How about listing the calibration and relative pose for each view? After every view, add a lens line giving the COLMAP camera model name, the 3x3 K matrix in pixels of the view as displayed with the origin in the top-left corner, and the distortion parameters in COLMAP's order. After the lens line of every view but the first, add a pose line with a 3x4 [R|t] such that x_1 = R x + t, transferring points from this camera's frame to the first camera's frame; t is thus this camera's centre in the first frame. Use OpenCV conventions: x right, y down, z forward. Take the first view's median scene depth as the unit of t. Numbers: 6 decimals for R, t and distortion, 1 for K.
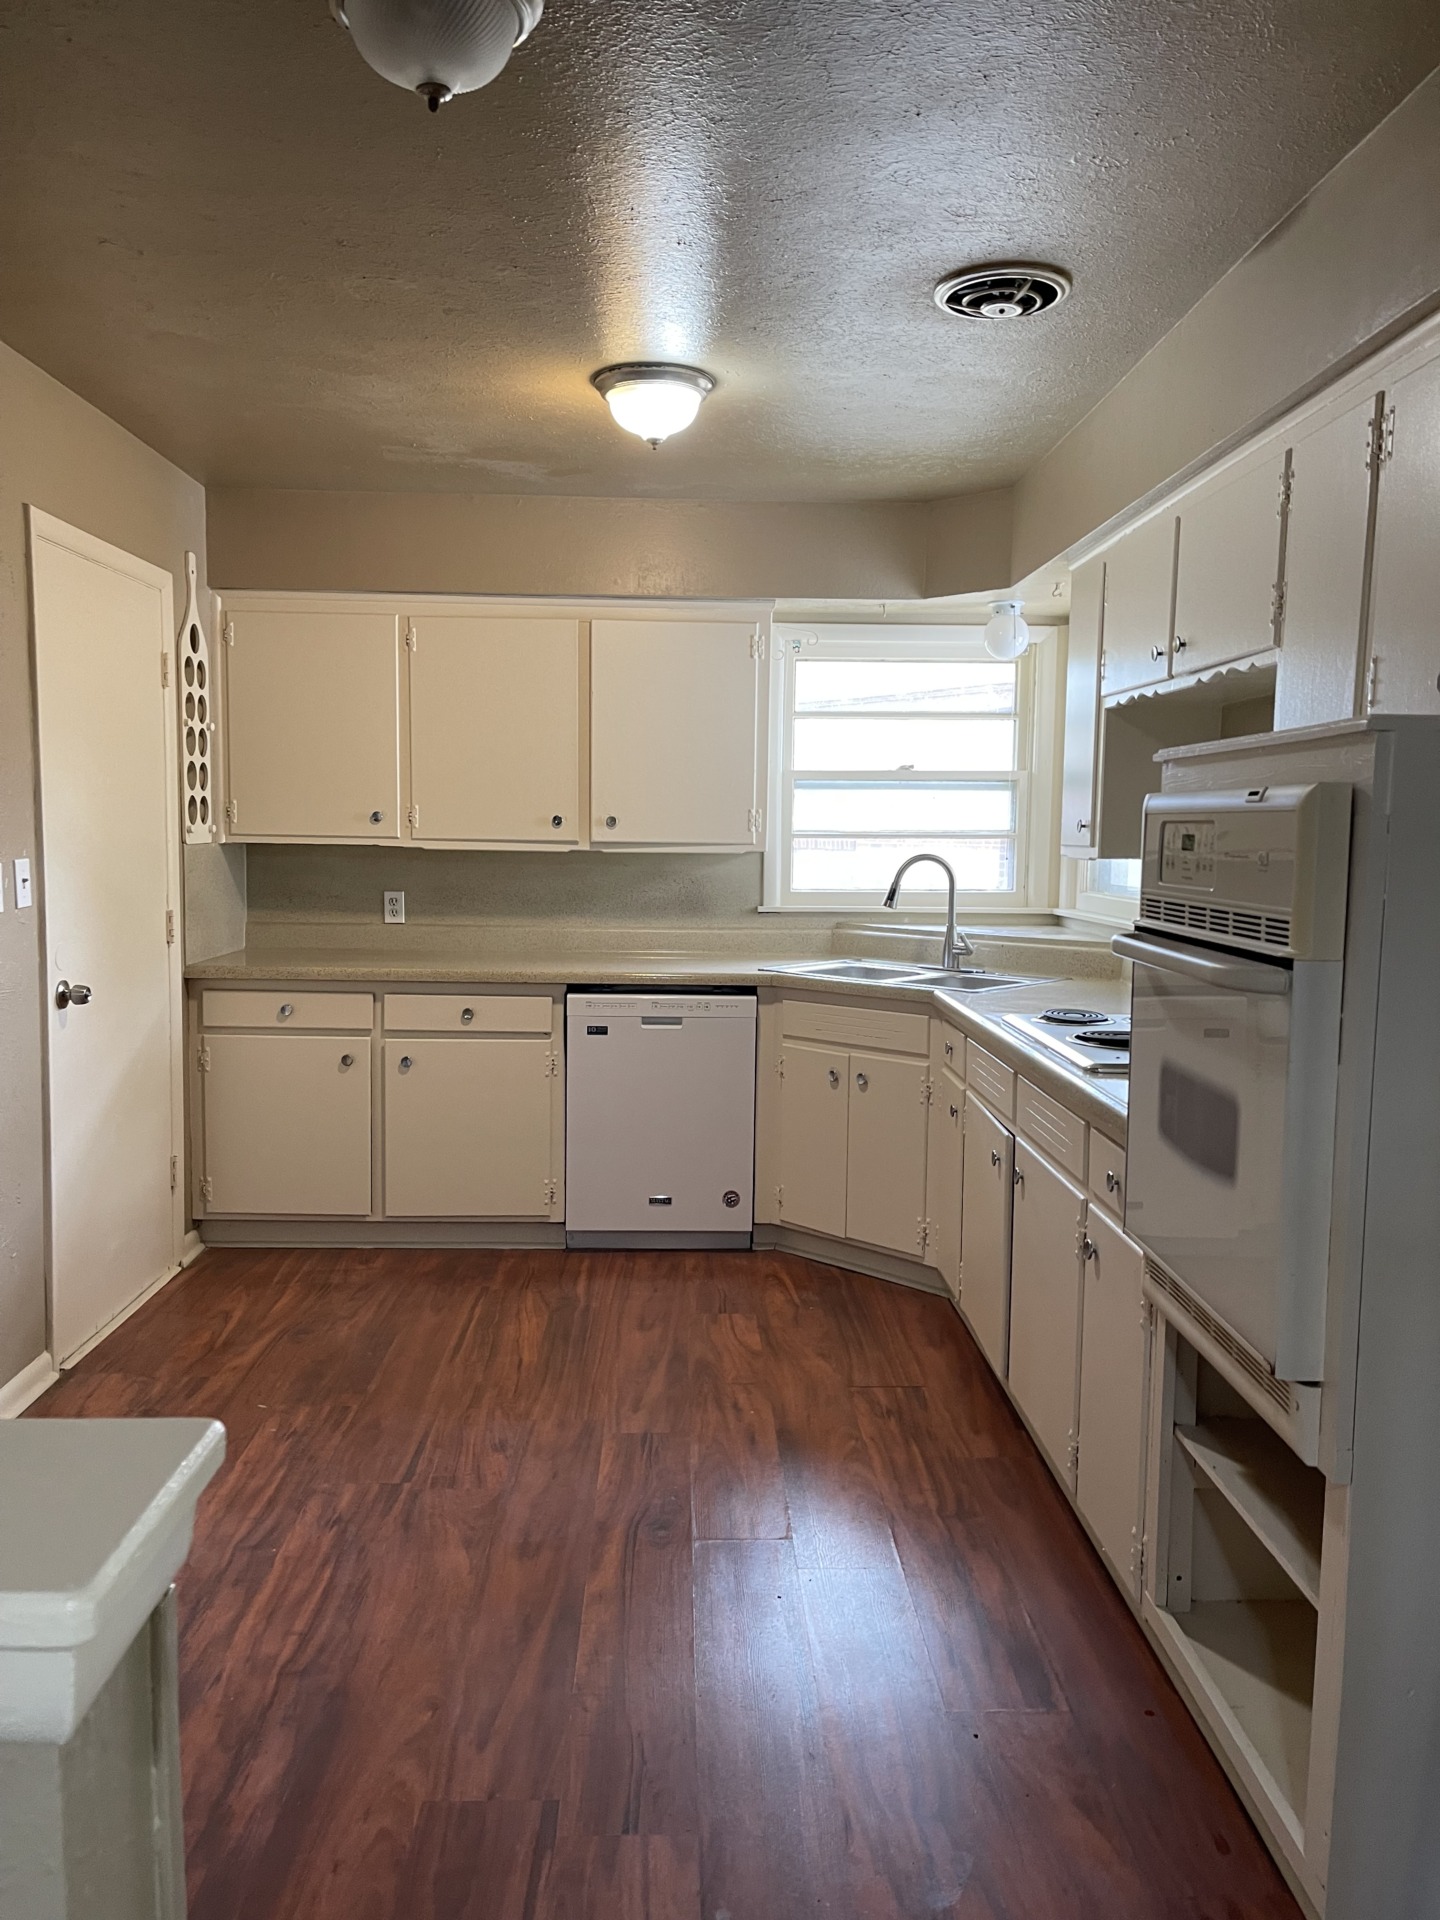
lens RADIAL K [[1443.6, 0, 735.2], [0, 1443.6, 979.7], [0, 0, 1]] dist [0.091878, -0.088355]
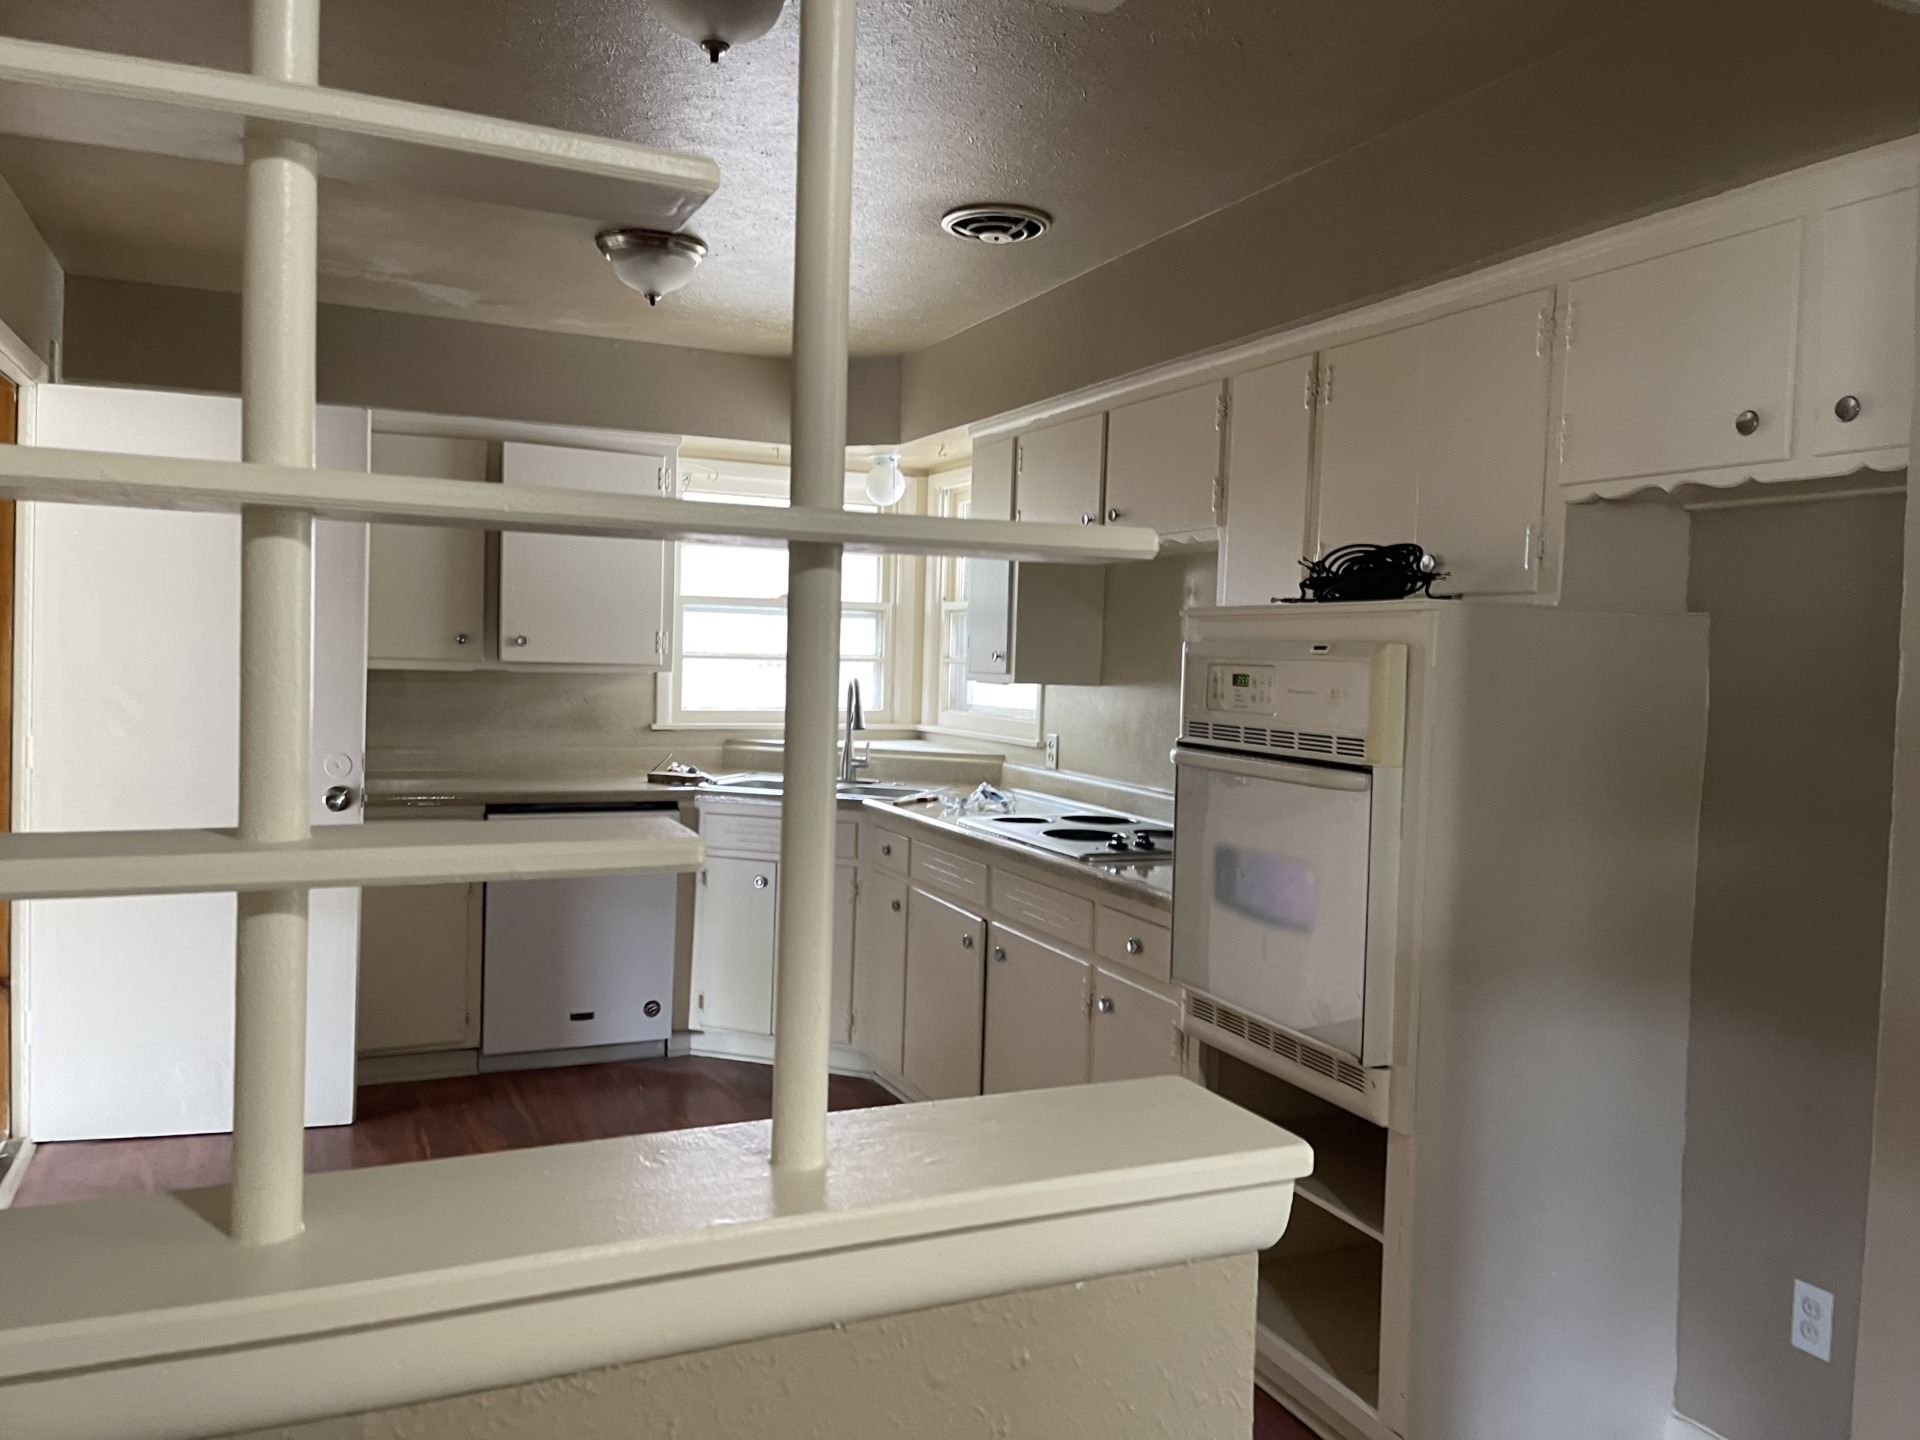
lens RADIAL K [[1443.6, 0, 970.1], [0, 1443.6, 716.5], [0, 0, 1]] dist [0.091878, -0.088355]
pose [[0.924753, -0.003000, 0.380557, -0.190491], [0.022597, 0.998637, -0.047038, -0.002042], [-0.379897, 0.052098, 0.923561, -0.055259]]
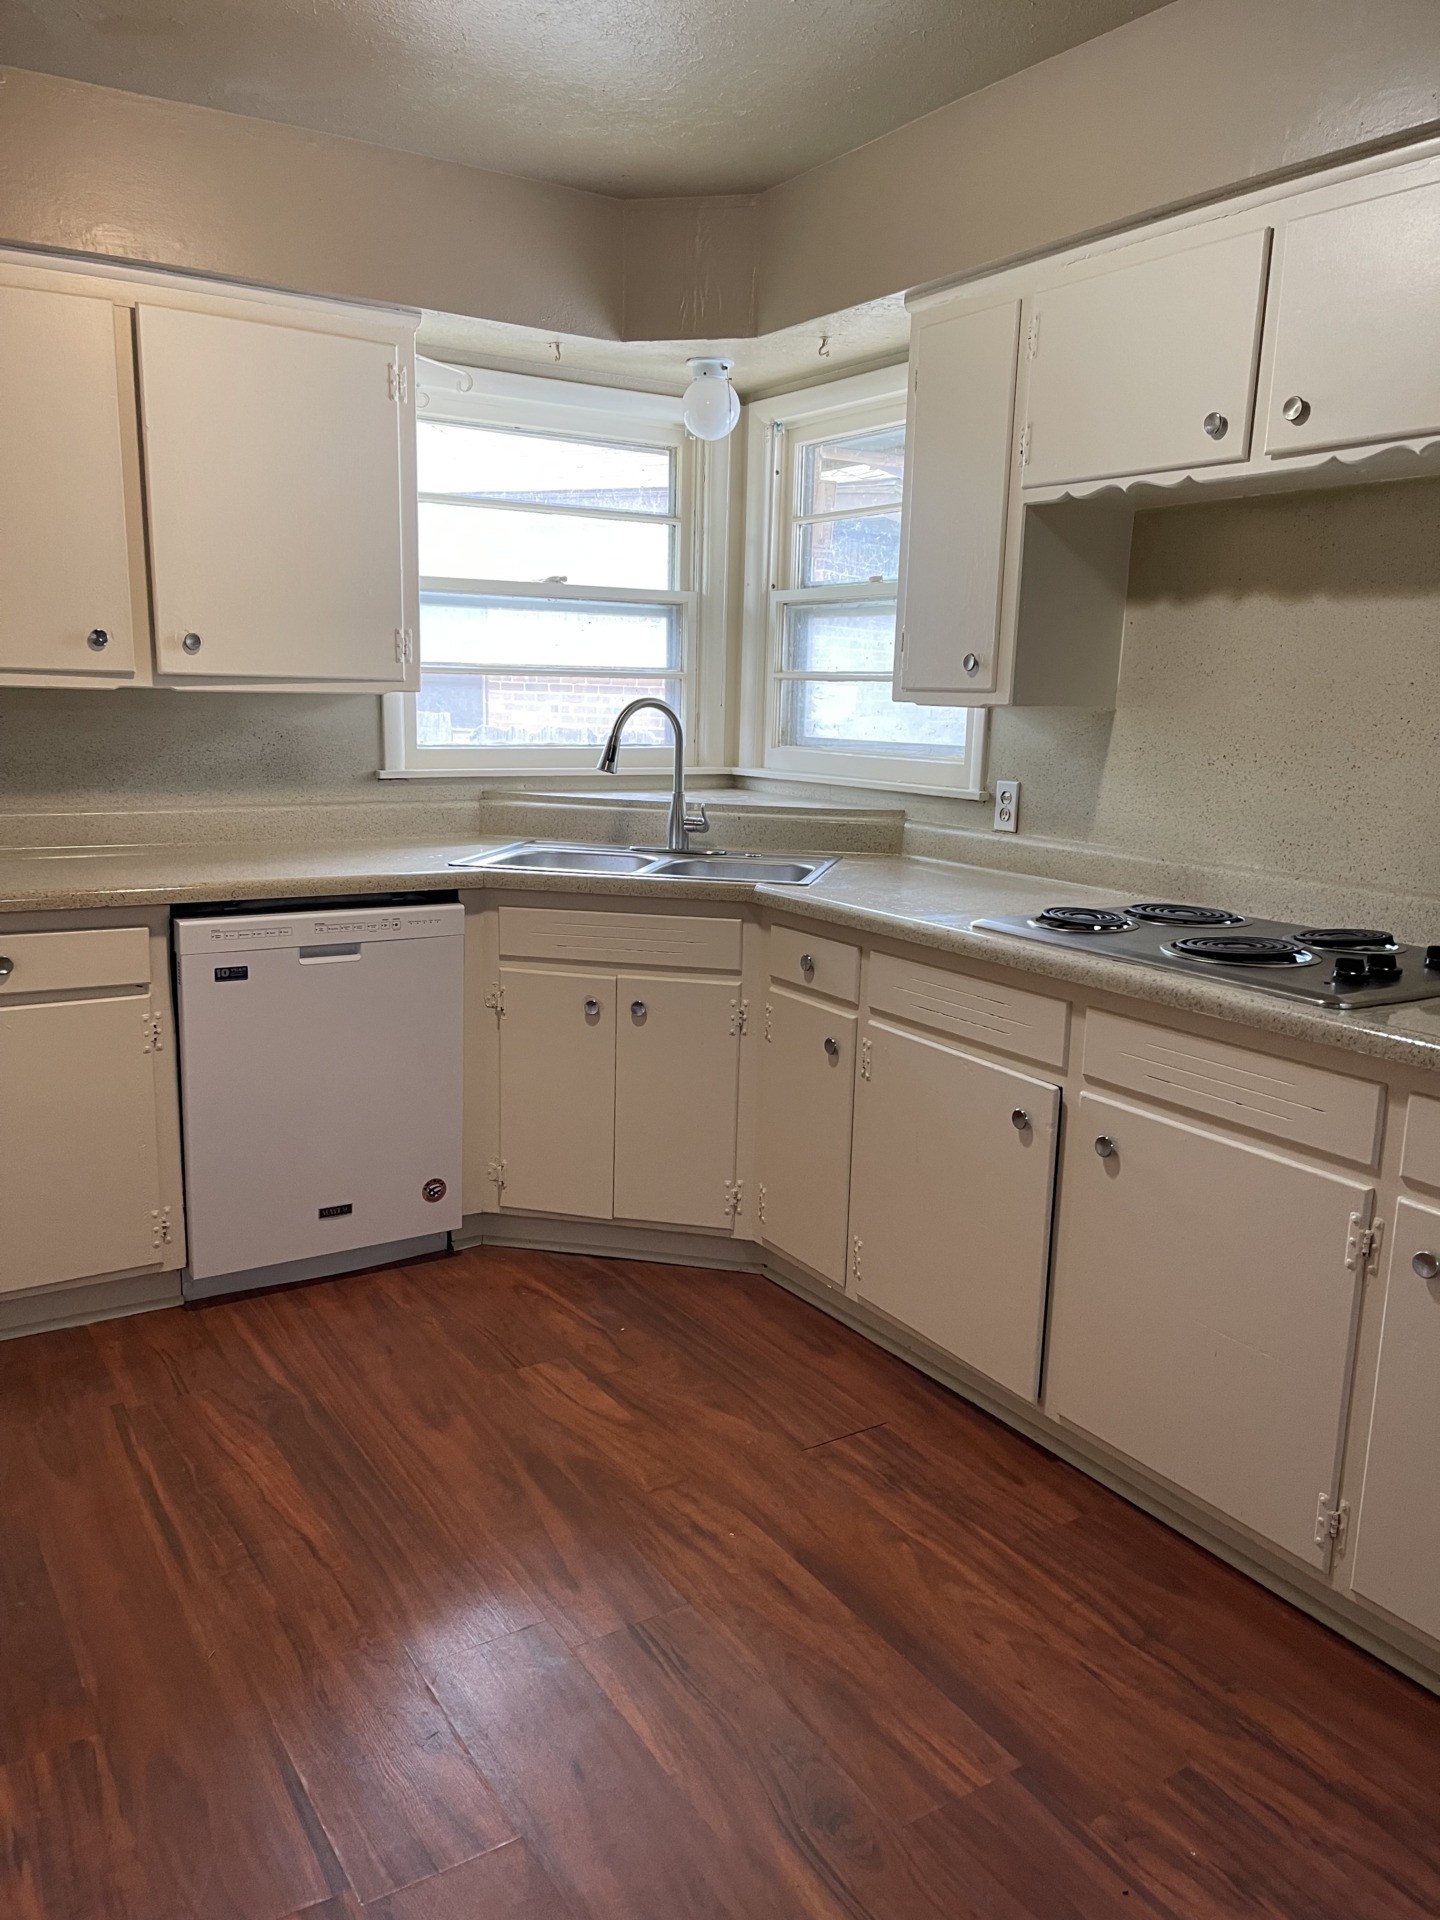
lens RADIAL K [[1443.6, 0, 735.2], [0, 1443.6, 979.7], [0, 0, 1]] dist [0.091878, -0.088355]
pose [[0.858516, -0.094771, 0.503954, -0.229732], [0.039551, 0.992084, 0.119188, -0.030681], [-0.511260, -0.082393, 0.855468, 0.328475]]
